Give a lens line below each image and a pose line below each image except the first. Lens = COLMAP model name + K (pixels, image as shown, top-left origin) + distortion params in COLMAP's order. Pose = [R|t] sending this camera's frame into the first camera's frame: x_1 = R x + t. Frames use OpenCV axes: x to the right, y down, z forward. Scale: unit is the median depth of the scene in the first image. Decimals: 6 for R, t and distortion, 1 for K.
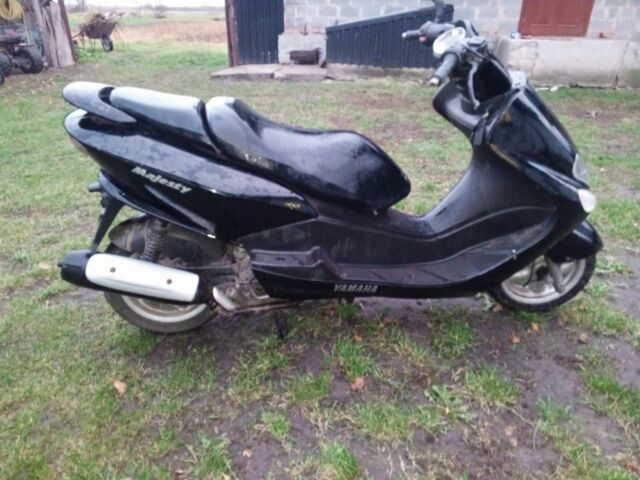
lens RADIAL K [[488.3, 0, 321.5], [0, 488.3, 239.8], [0, 0, 1]] dist [-0.002440, 0.004274]
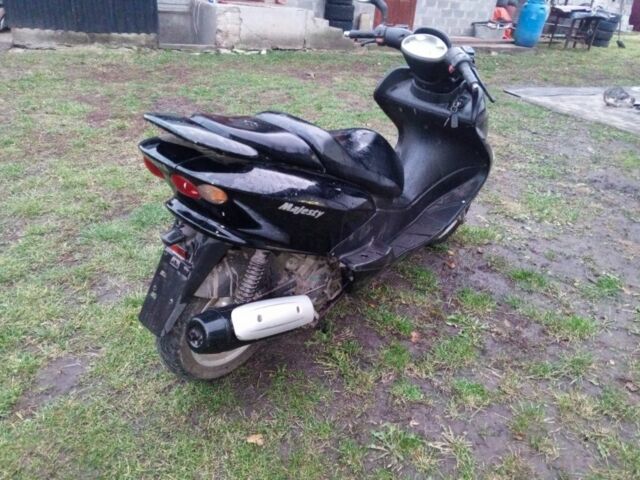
lens RADIAL K [[488.3, 0, 323.4], [0, 488.3, 240.6], [0, 0, 1]] dist [-0.002440, 0.004274]
pose [[0.746703, -0.269899, 0.607939, -0.207537], [0.213646, 0.962866, 0.165059, -0.049845], [-0.629913, 0.006634, 0.776637, 0.053752]]
